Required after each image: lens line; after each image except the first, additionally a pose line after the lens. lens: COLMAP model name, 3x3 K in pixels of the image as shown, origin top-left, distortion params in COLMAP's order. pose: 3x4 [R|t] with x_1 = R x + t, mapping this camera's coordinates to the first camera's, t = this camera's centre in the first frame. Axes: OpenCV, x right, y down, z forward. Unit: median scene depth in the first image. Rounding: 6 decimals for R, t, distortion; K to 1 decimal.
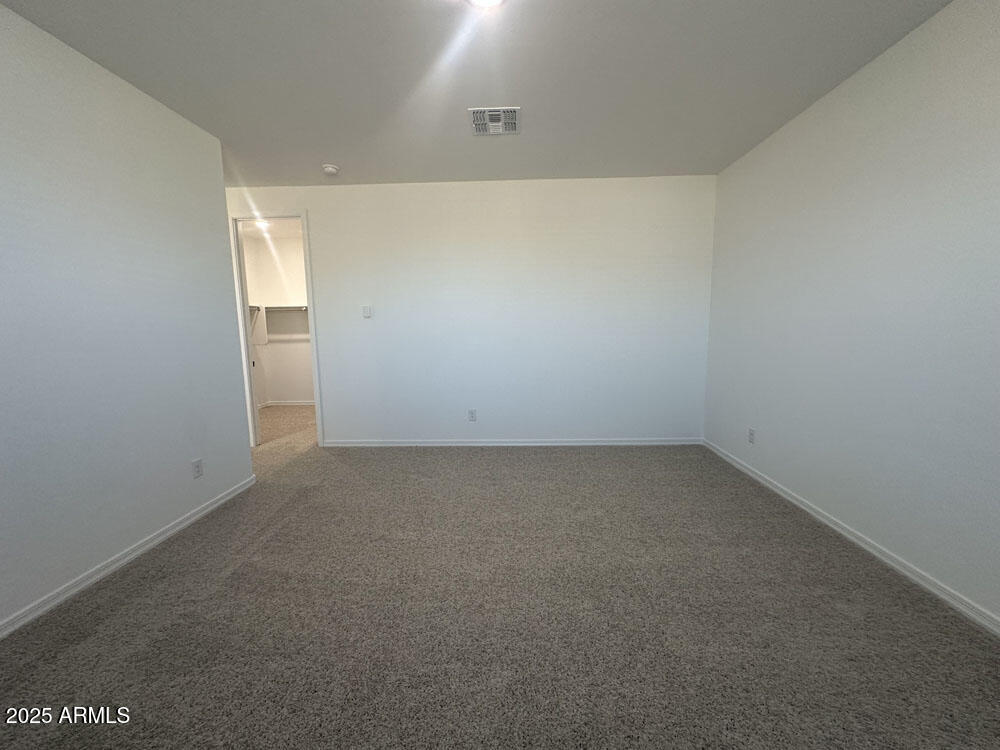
lens RADIAL K [[398.3, 0, 500.0], [0, 398.3, 375.0], [0, 0, 1]] dist [-0.002375, 0.000491]
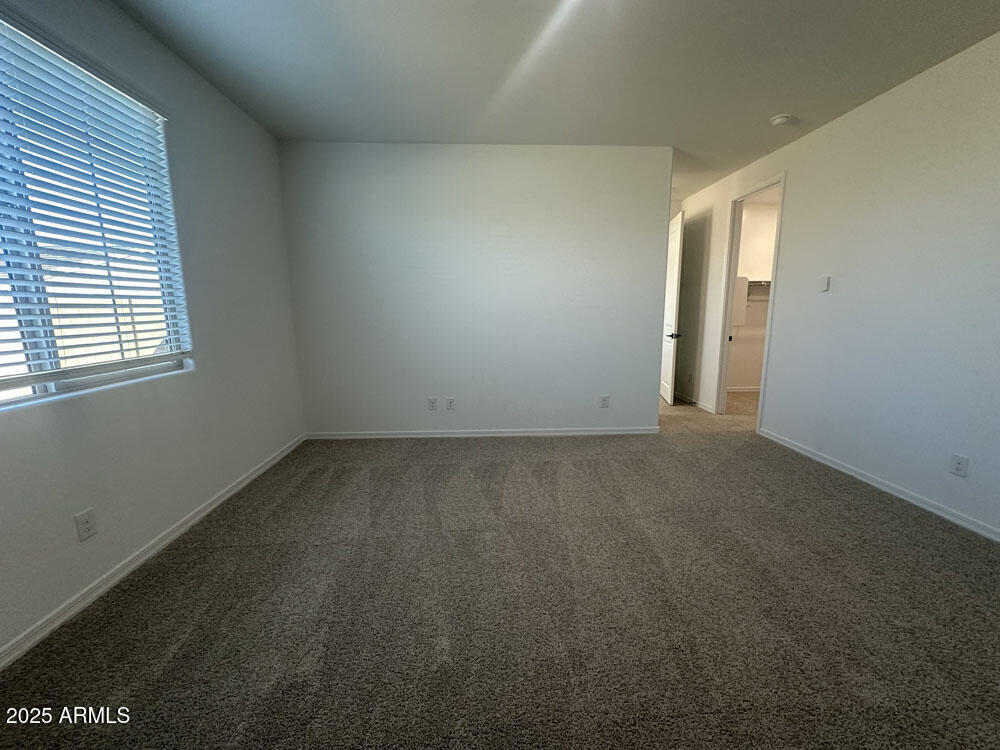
lens RADIAL K [[398.3, 0, 500.0], [0, 398.3, 375.0], [0, 0, 1]] dist [-0.002375, 0.000491]
pose [[0.081046, 0.176386, -0.980979, 0.407993], [-0.116853, 0.979111, 0.166396, -0.039406], [0.989837, 0.101145, 0.099964, 0.314940]]
